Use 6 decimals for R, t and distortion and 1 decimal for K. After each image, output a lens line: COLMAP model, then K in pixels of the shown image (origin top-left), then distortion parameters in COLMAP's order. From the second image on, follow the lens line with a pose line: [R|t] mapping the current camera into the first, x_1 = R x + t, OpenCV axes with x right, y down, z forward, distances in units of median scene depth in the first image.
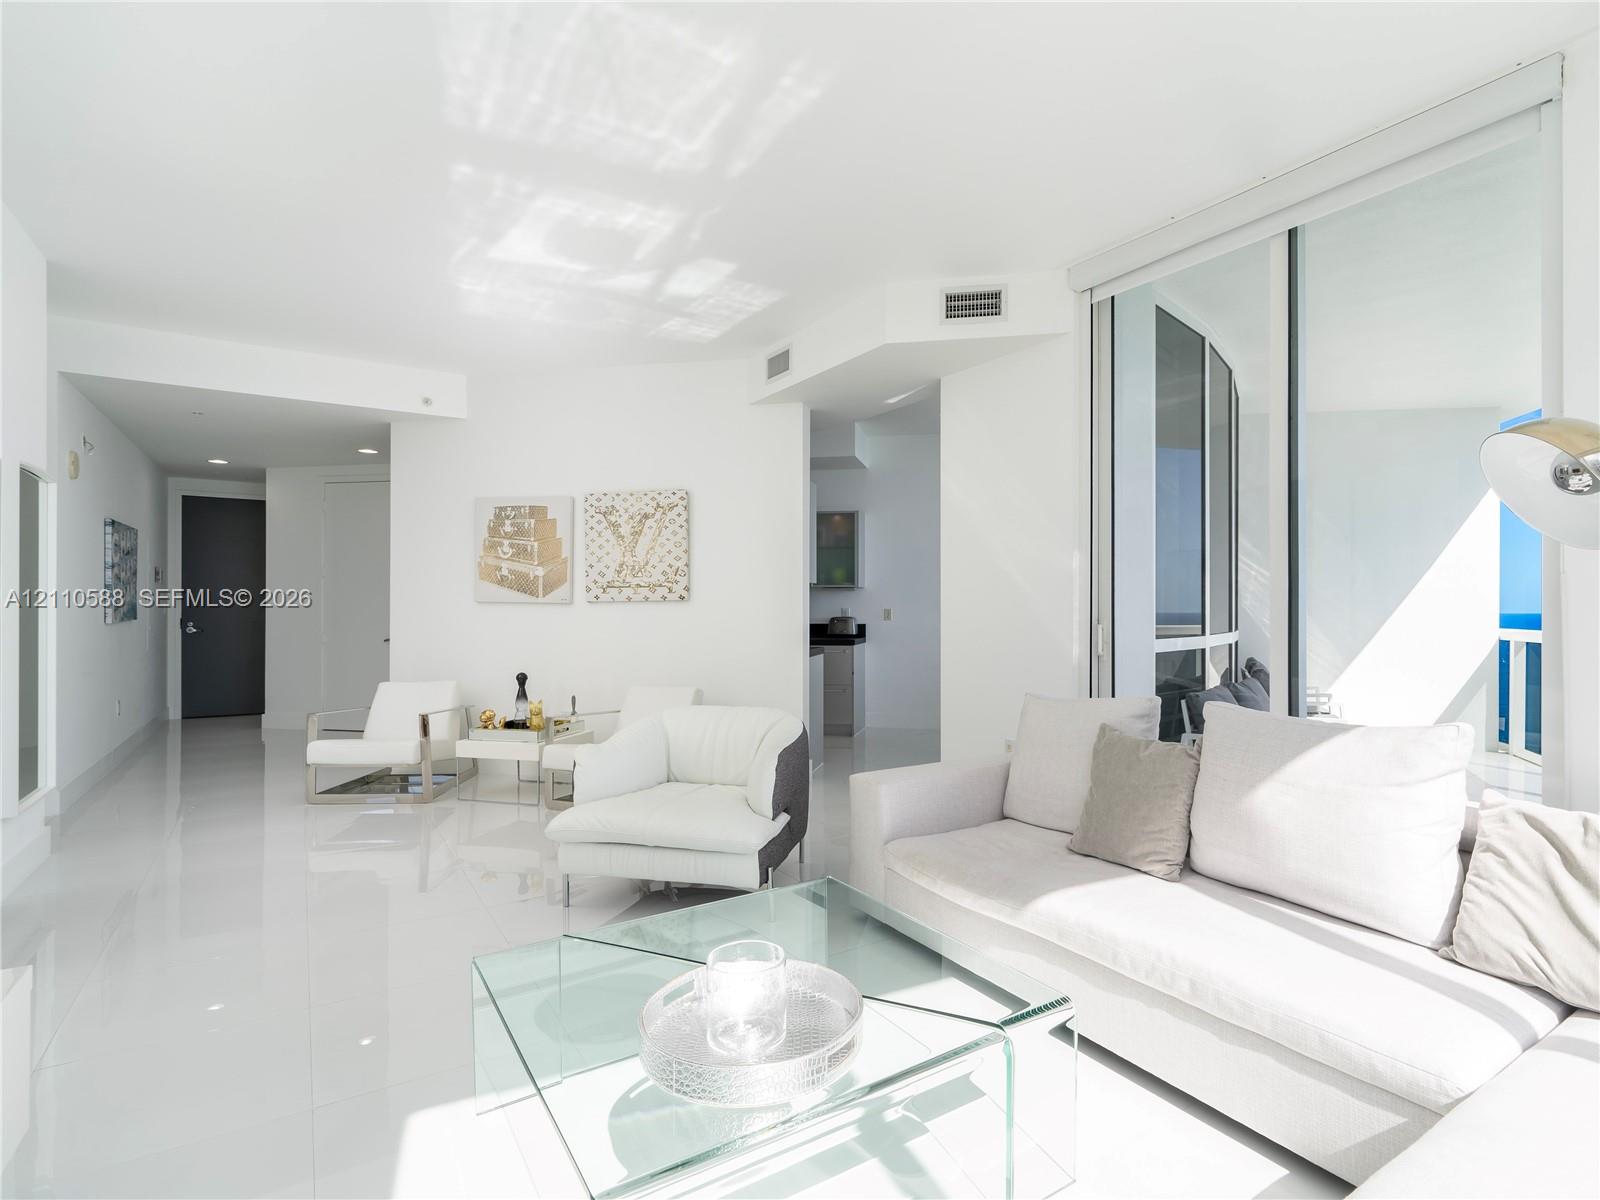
lens RADIAL K [[784.8, 0, 782.2], [0, 784.8, 601.0], [0, 0, 1]] dist [0.003283, 0.000436]
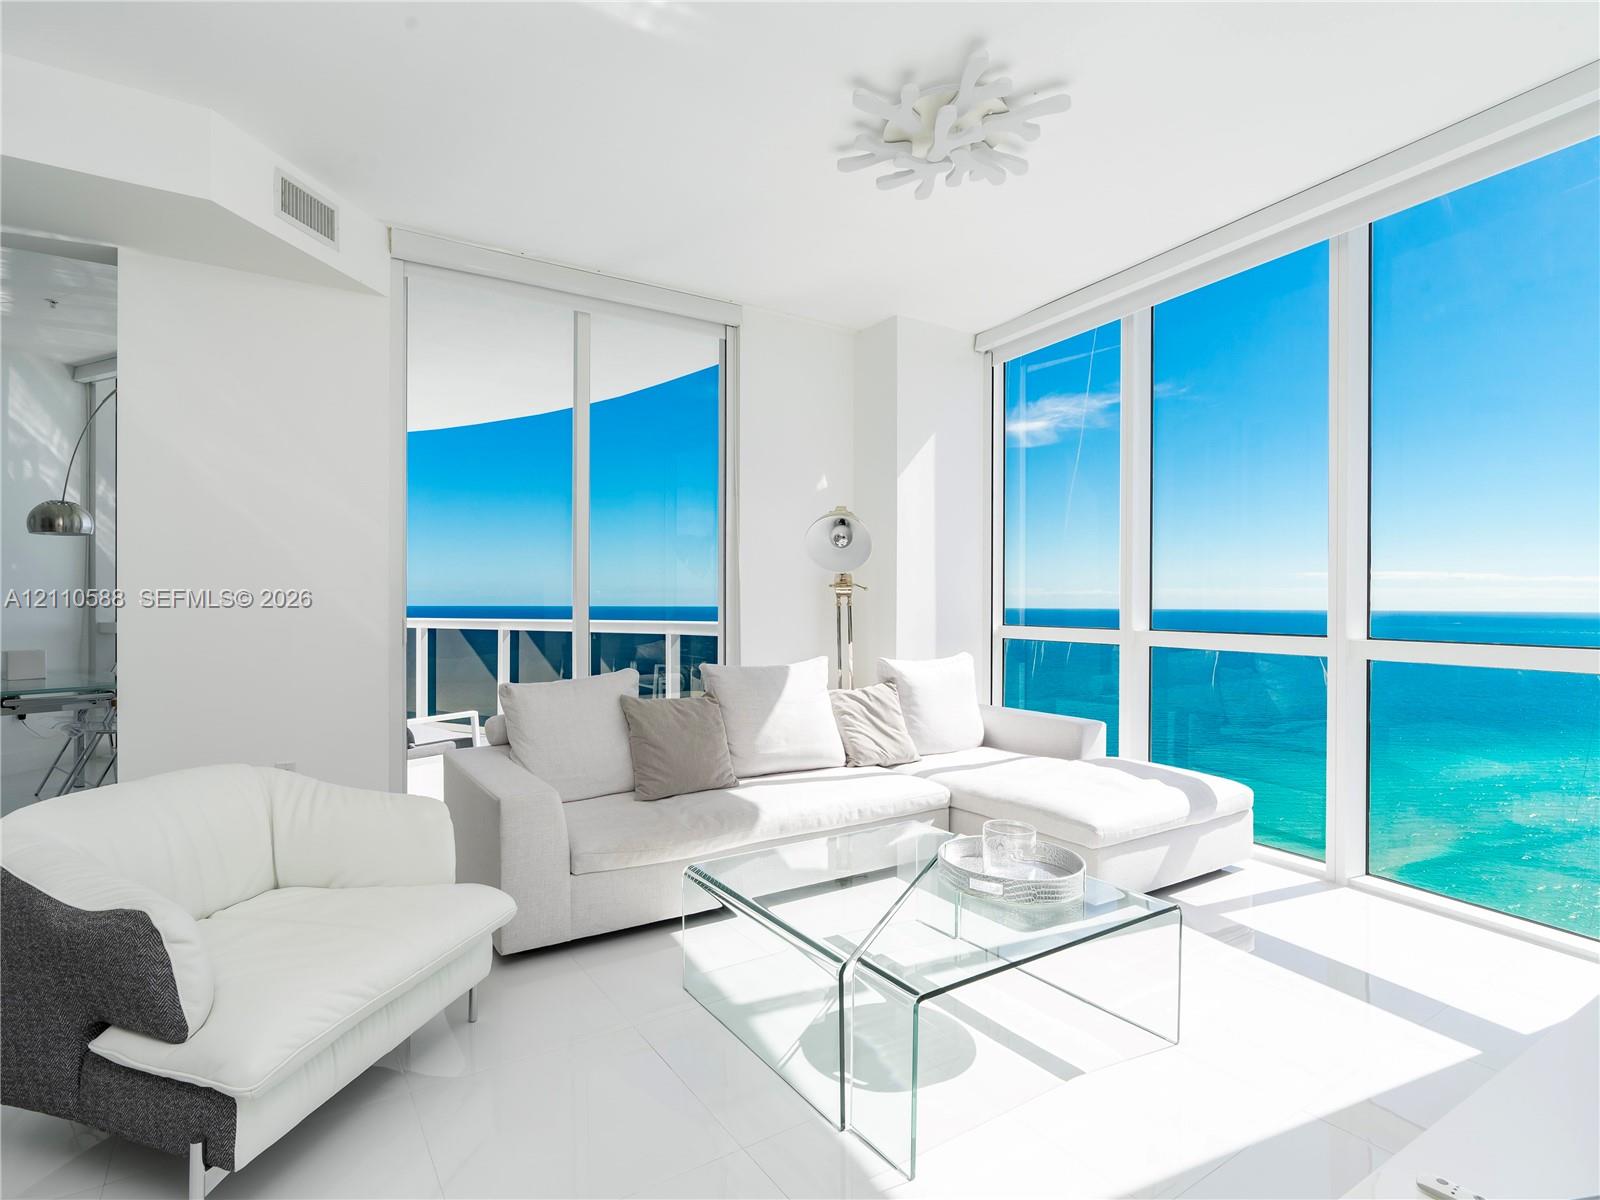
lens RADIAL K [[825.2, 0, 799.5], [0, 825.2, 607.0], [0, 0, 1]] dist [-0.000831, -0.000035]
pose [[-0.024478, -0.001082, 0.999700, -0.451238], [-0.006959, 0.999975, 0.000912, 0.010130], [-0.999676, -0.006935, -0.024485, 0.405653]]
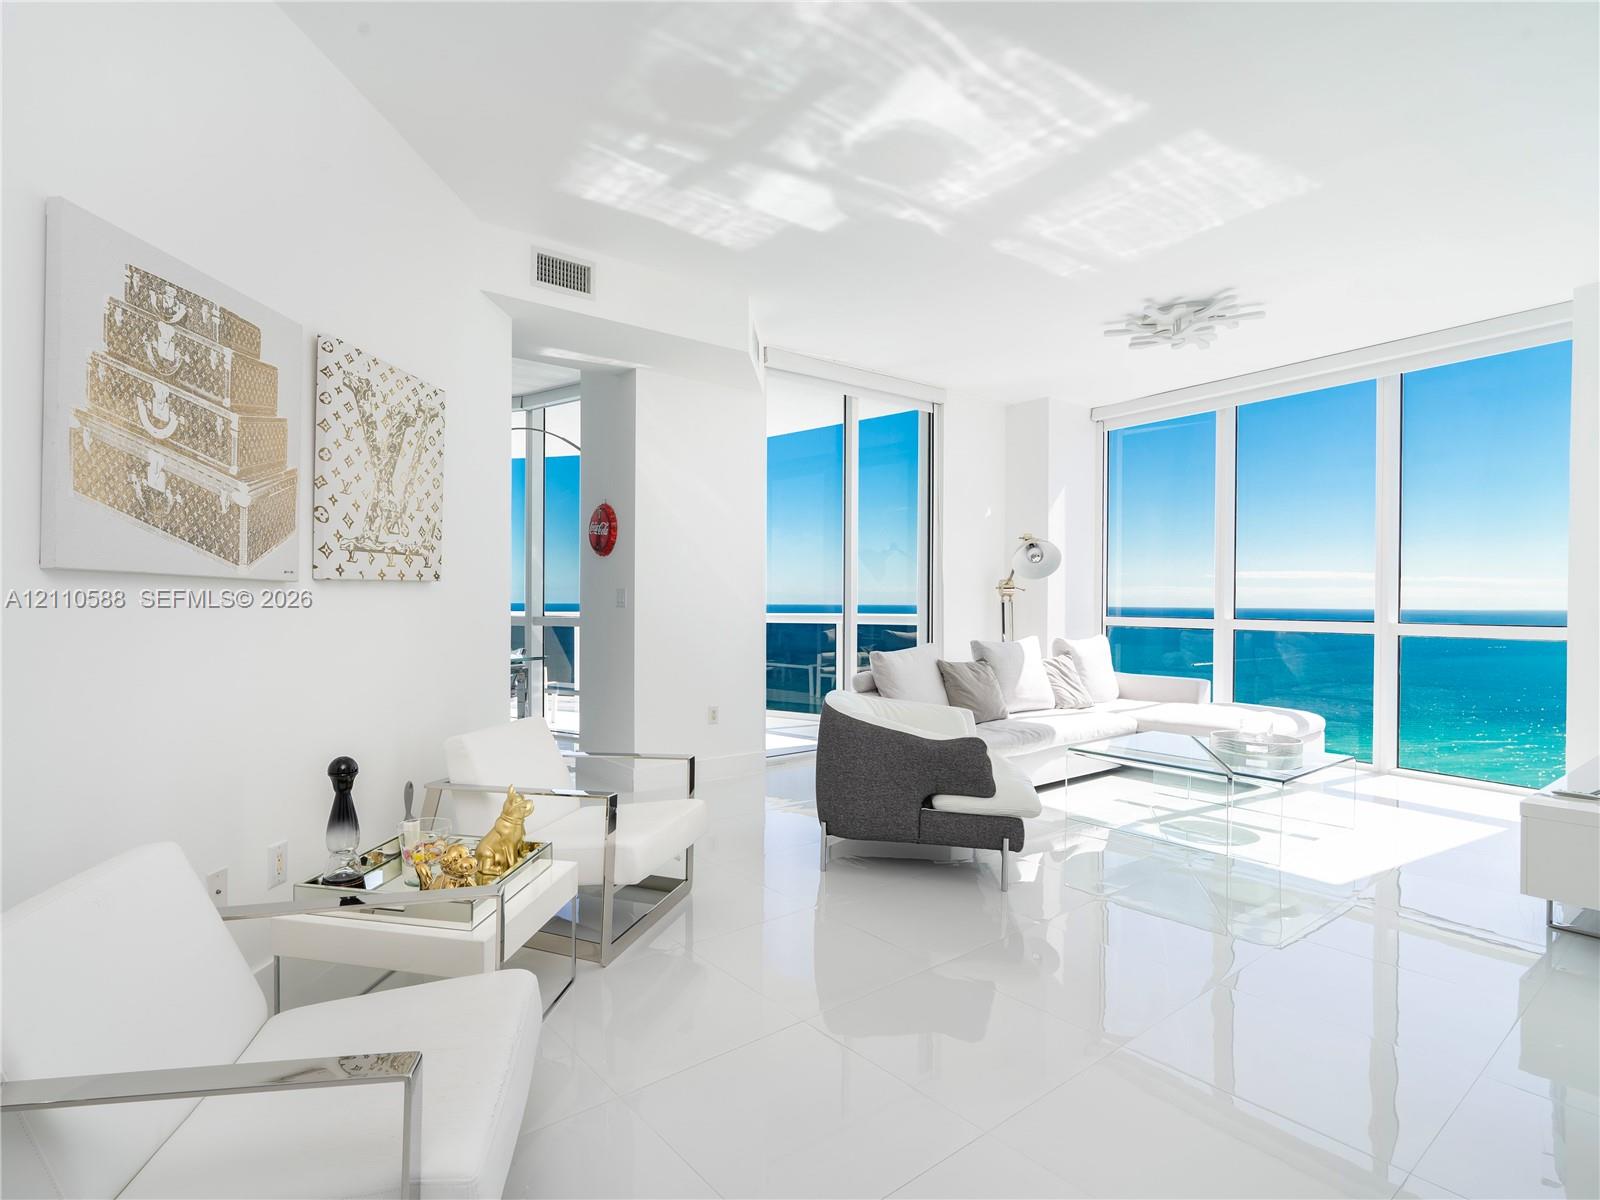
lens RADIAL K [[784.8, 0, 782.2], [0, 784.8, 601.0], [0, 0, 1]] dist [0.003283, 0.000436]
pose [[-0.096055, -0.002836, 0.995372, -0.716445], [-0.011077, 0.999937, 0.001780, 0.009764], [-0.995314, -0.010854, -0.096080, 0.789304]]
